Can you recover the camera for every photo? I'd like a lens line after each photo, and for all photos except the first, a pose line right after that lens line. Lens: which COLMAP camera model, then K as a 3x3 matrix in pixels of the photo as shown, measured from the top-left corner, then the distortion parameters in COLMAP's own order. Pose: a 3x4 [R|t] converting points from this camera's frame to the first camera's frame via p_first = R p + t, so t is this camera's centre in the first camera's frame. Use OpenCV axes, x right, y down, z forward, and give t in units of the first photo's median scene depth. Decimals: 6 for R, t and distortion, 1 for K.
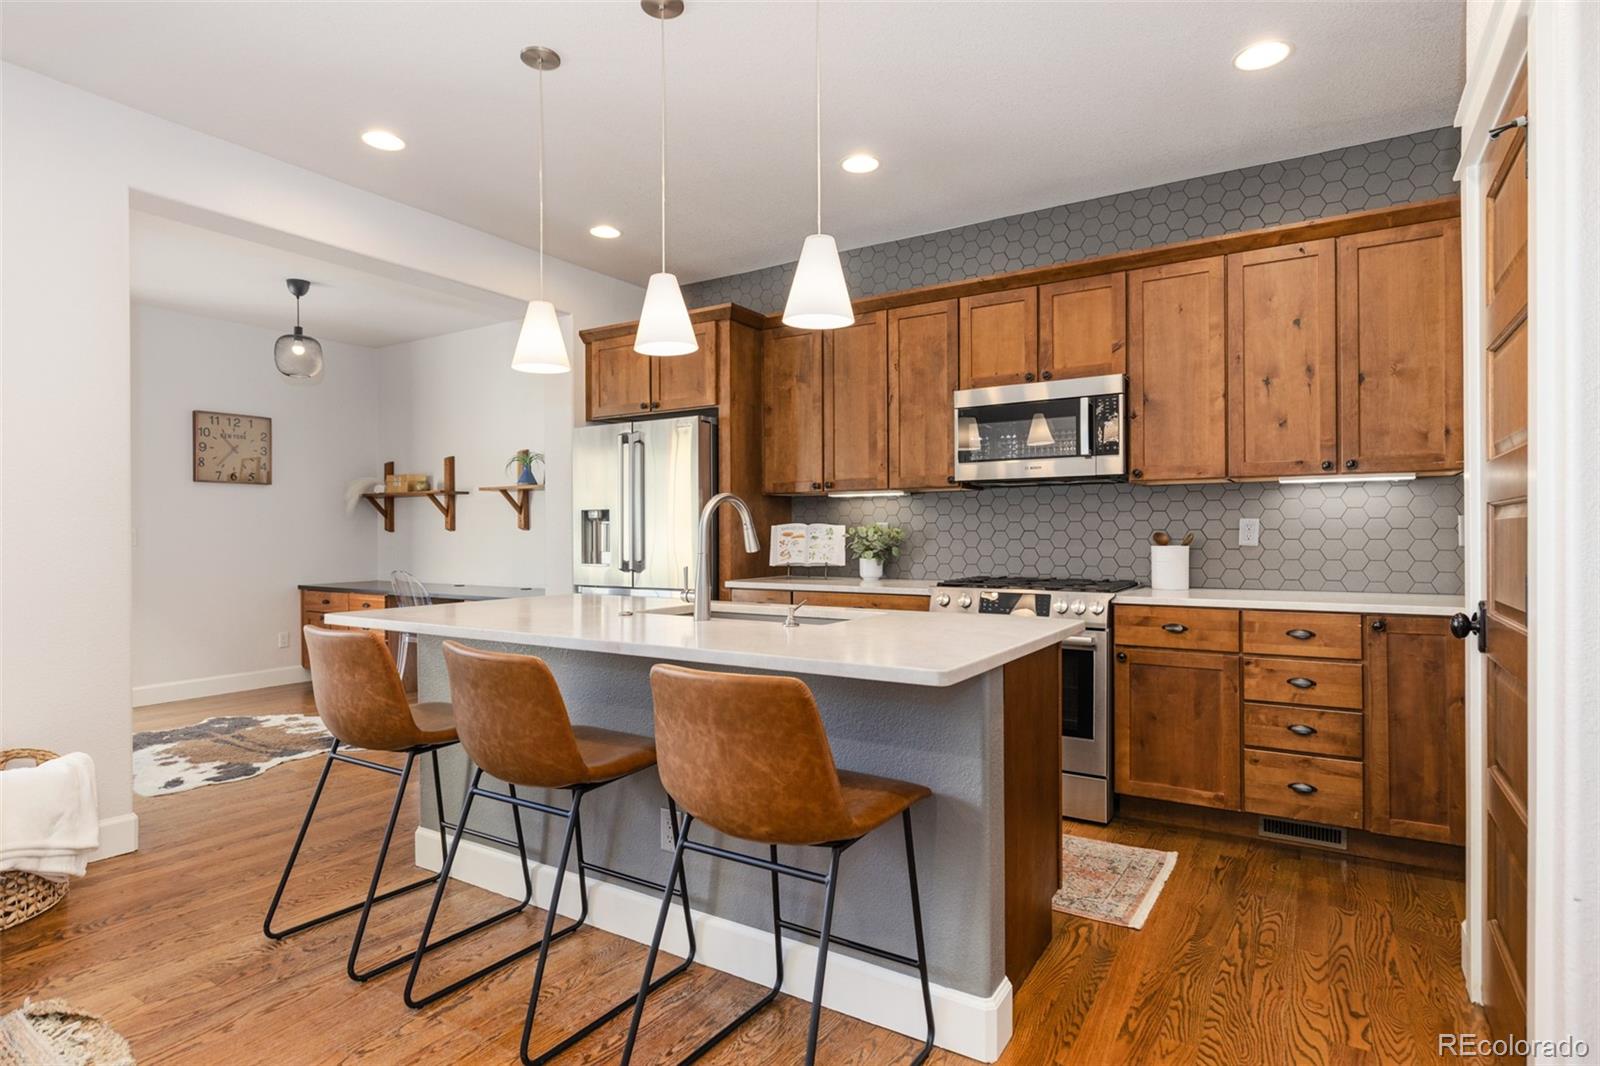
lens RADIAL K [[849.9, 0, 807.9], [0, 849.9, 529.3], [0, 0, 1]] dist [0.001042, -0.000691]
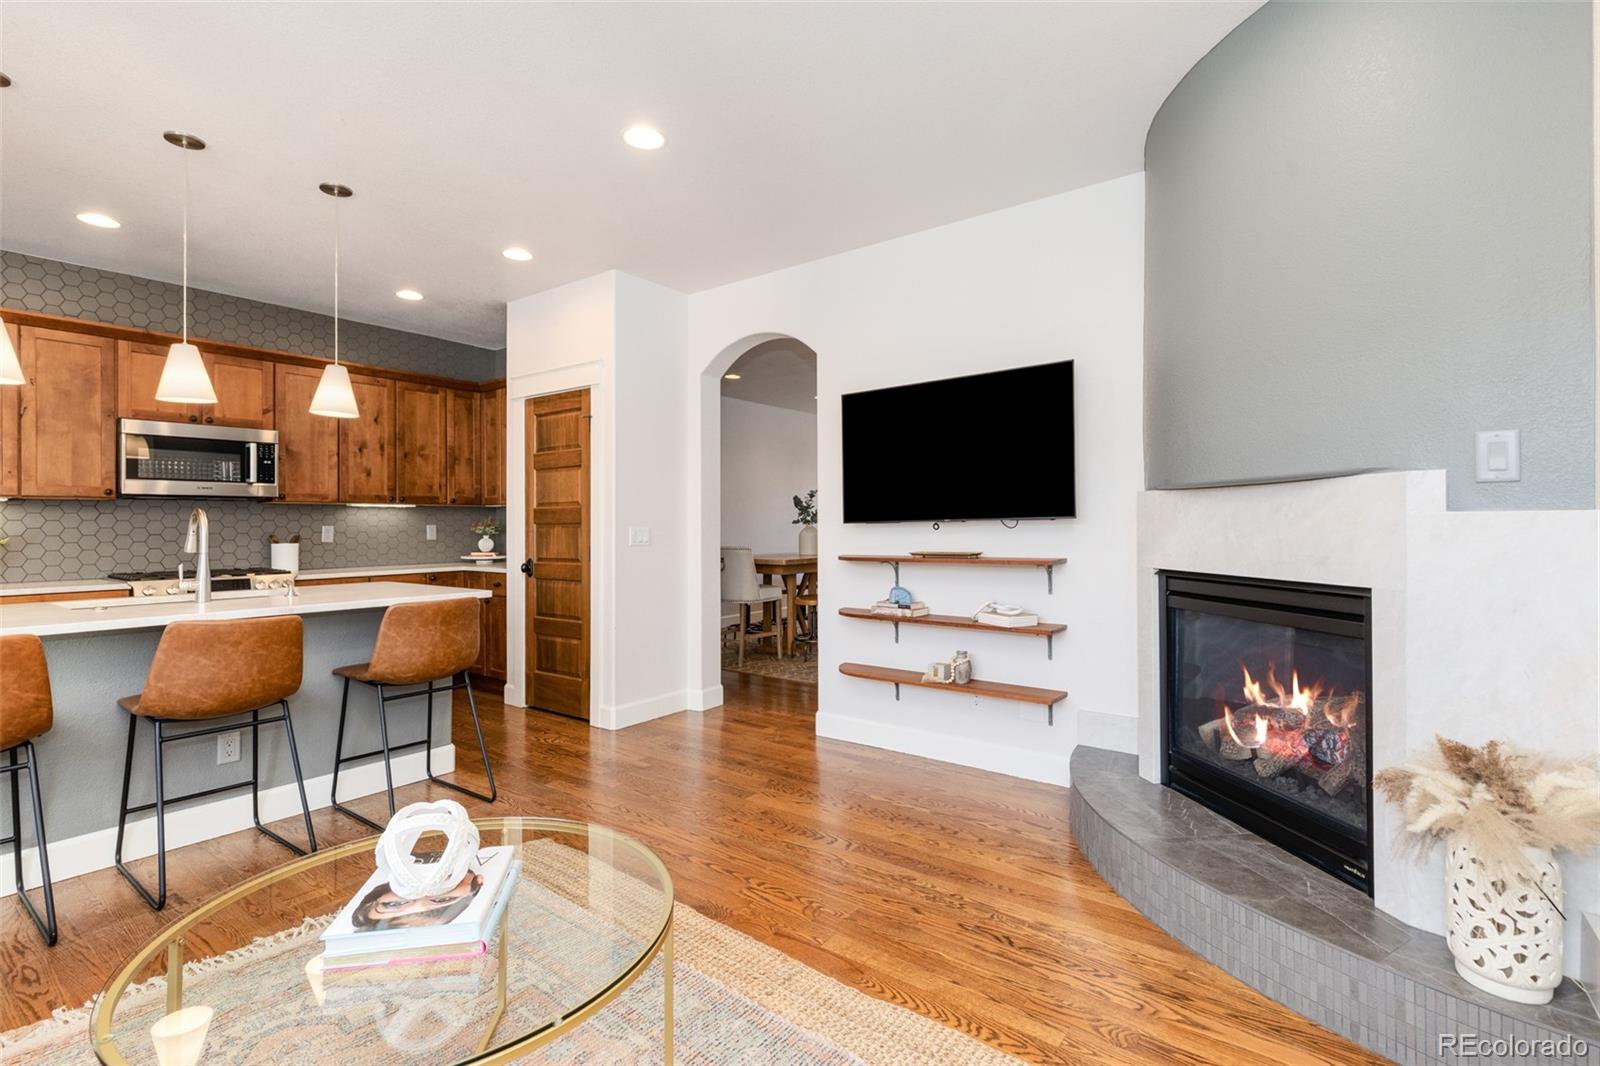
lens RADIAL K [[736.1, 0, 797.0], [0, 736.1, 524.4], [0, 0, 1]] dist [0.003104, 0.000105]
pose [[0.076068, 0.004457, 0.997093, -0.877792], [0.001760, 0.999988, -0.004604, -0.007791], [-0.997101, 0.002105, 0.076059, -0.028761]]
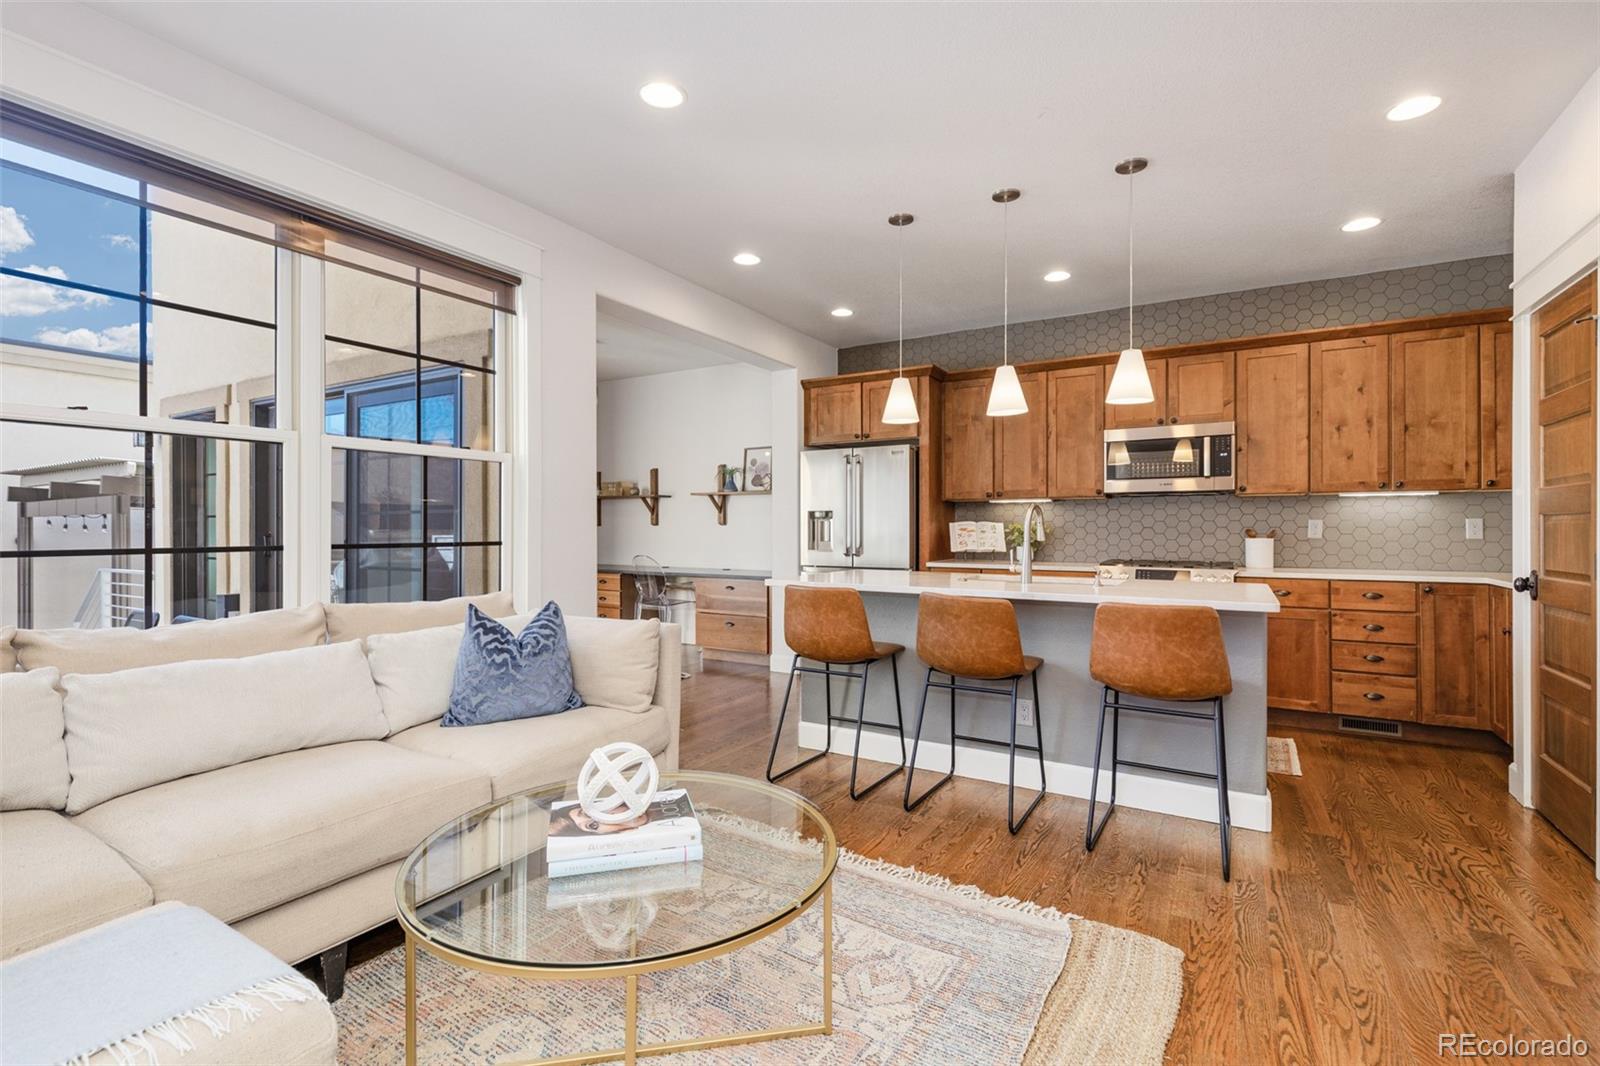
lens RADIAL K [[736.1, 0, 797.0], [0, 736.1, 524.4], [0, 0, 1]] dist [0.003104, 0.000105]
pose [[0.999730, 0.004704, 0.022767, -0.416796], [-0.004694, 0.999989, -0.000488, -0.000075], [-0.022769, 0.000381, 0.999741, -0.260358]]
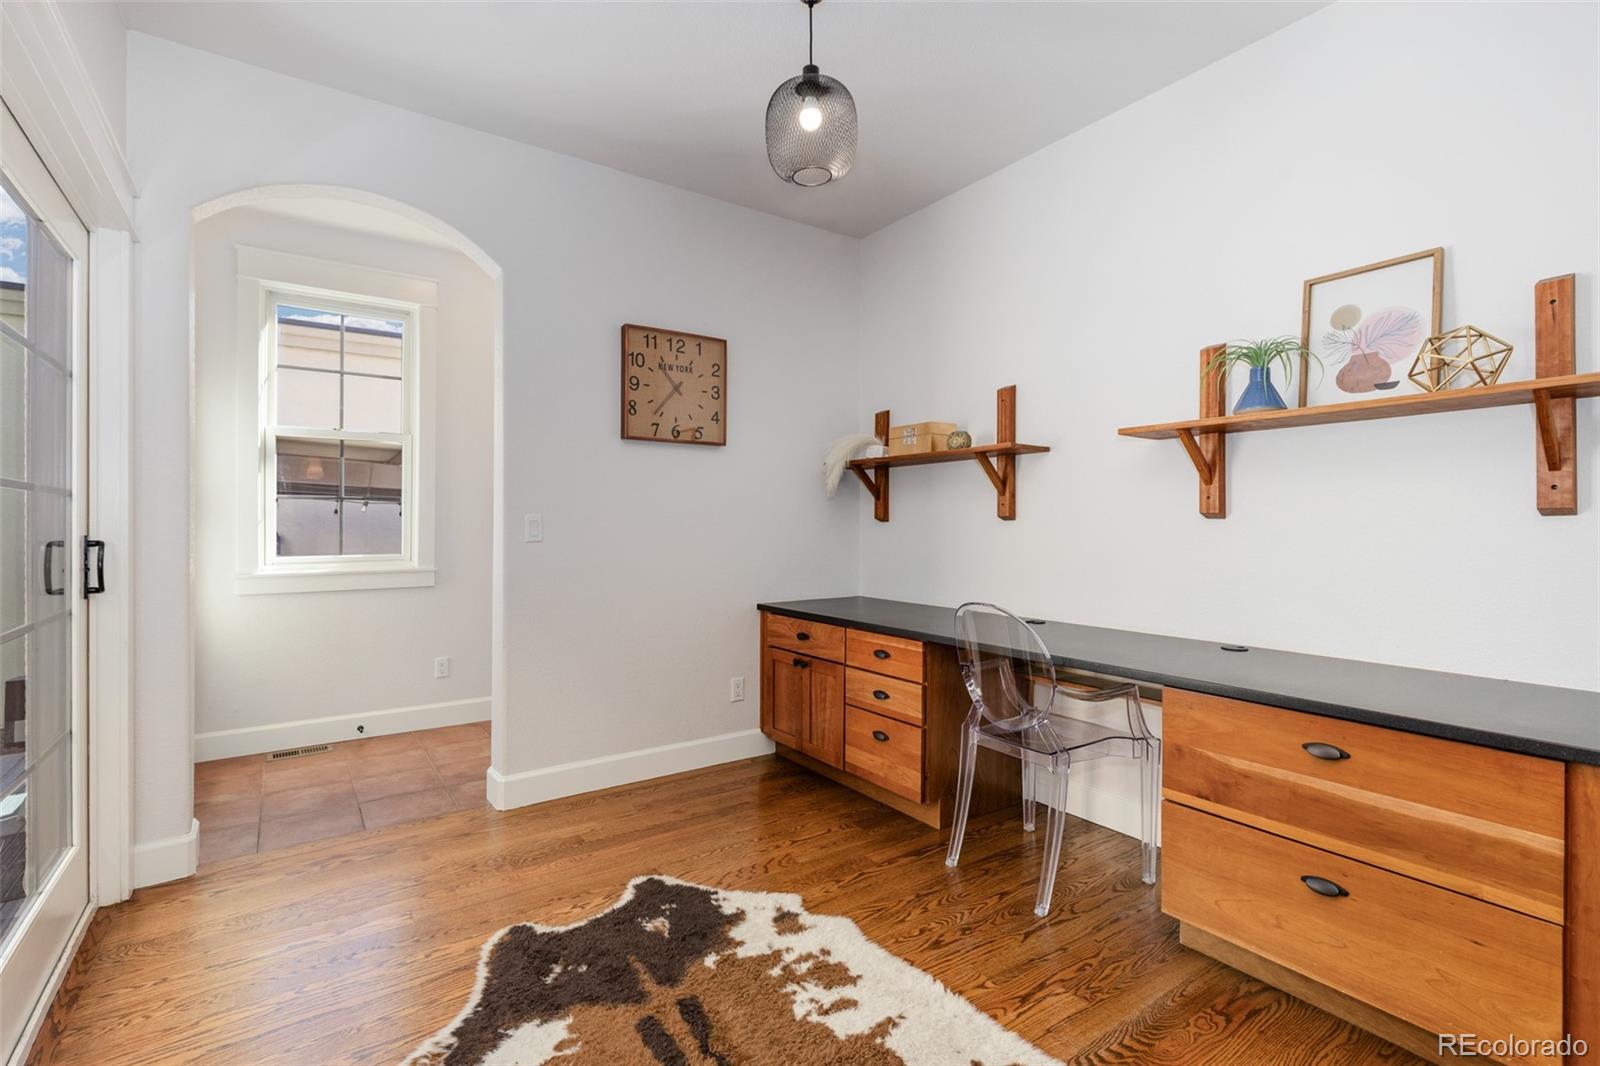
lens RADIAL K [[721.5, 0, 793.2], [0, 721.5, 528.1], [0, 0, 1]] dist [0.003492, 0.001096]
pose [[0.919708, 0.009085, -0.392498, -0.669377], [-0.007046, 0.999953, 0.006634, 0.008691], [0.392540, -0.003336, 0.919729, 0.943288]]
